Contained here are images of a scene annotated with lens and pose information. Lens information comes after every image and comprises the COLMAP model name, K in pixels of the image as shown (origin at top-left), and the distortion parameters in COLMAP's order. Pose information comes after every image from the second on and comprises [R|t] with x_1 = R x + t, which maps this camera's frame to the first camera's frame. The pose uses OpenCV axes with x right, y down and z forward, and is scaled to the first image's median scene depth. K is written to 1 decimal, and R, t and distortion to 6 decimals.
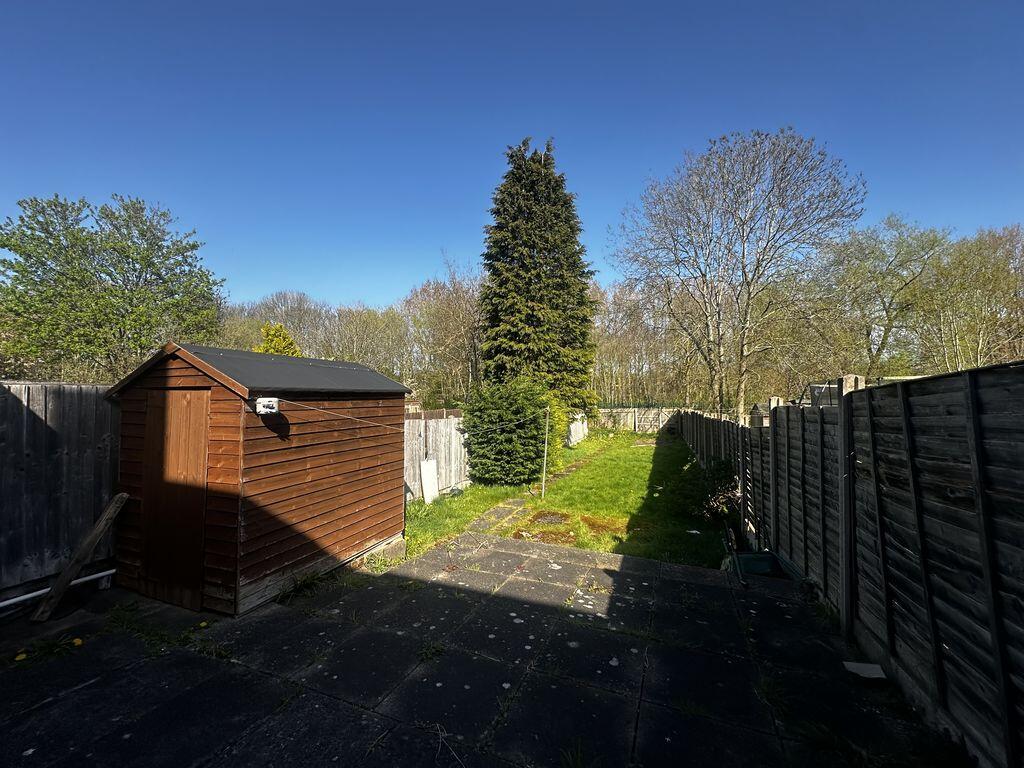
lens RADIAL K [[409.6, 0, 510.5], [0, 409.6, 384.3], [0, 0, 1]] dist [-0.000557, 0.000077]
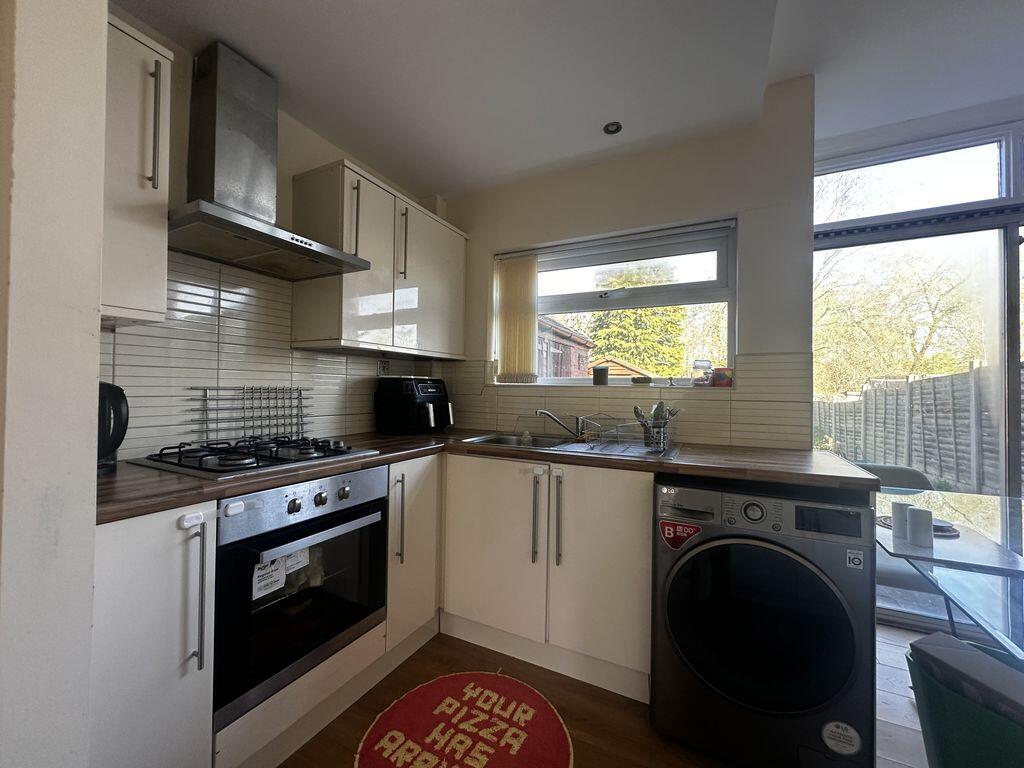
lens RADIAL K [[409.6, 0, 510.4], [0, 409.6, 382.7], [0, 0, 1]] dist [-0.000557, 0.000077]
pose [[0.998324, 0.021681, -0.053660, -1.369171], [-0.020422, 0.999506, 0.023905, 0.015770], [0.054152, -0.022769, 0.998273, -1.503050]]
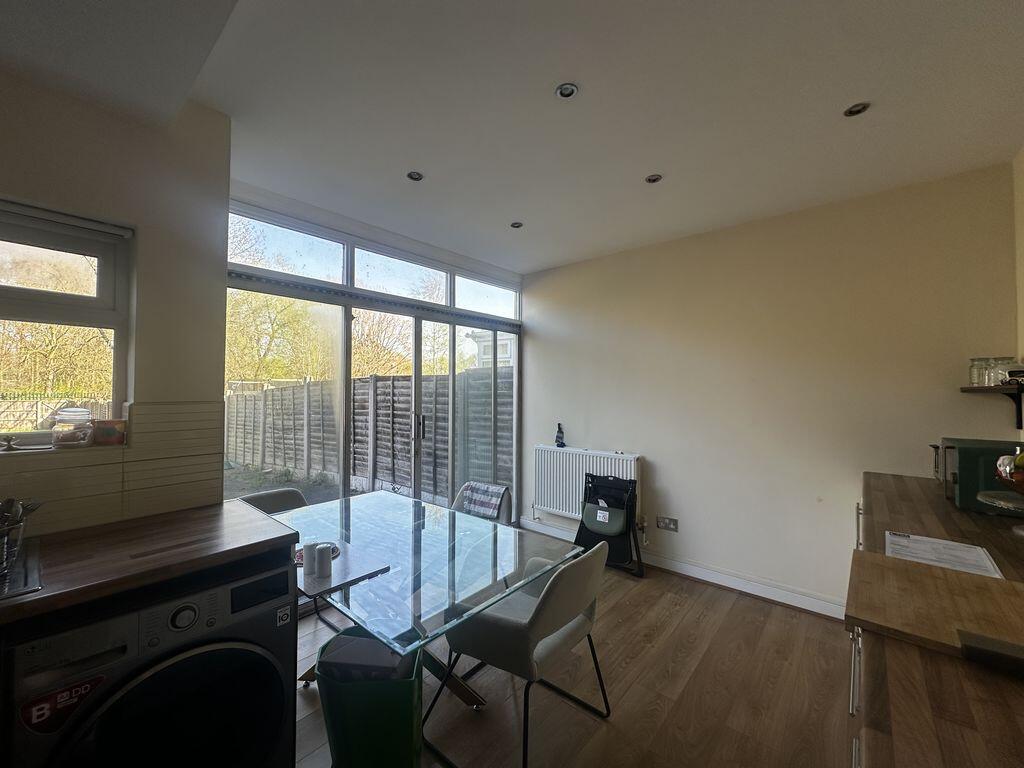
lens RADIAL K [[409.6, 0, 508.9], [0, 409.6, 385.7], [0, 0, 1]] dist [-0.000557, 0.000077]
pose [[0.288877, 0.023590, 0.957076, -1.401286], [-0.046716, 0.998853, -0.010520, -0.054477], [-0.956226, -0.041672, 0.289647, -1.439744]]
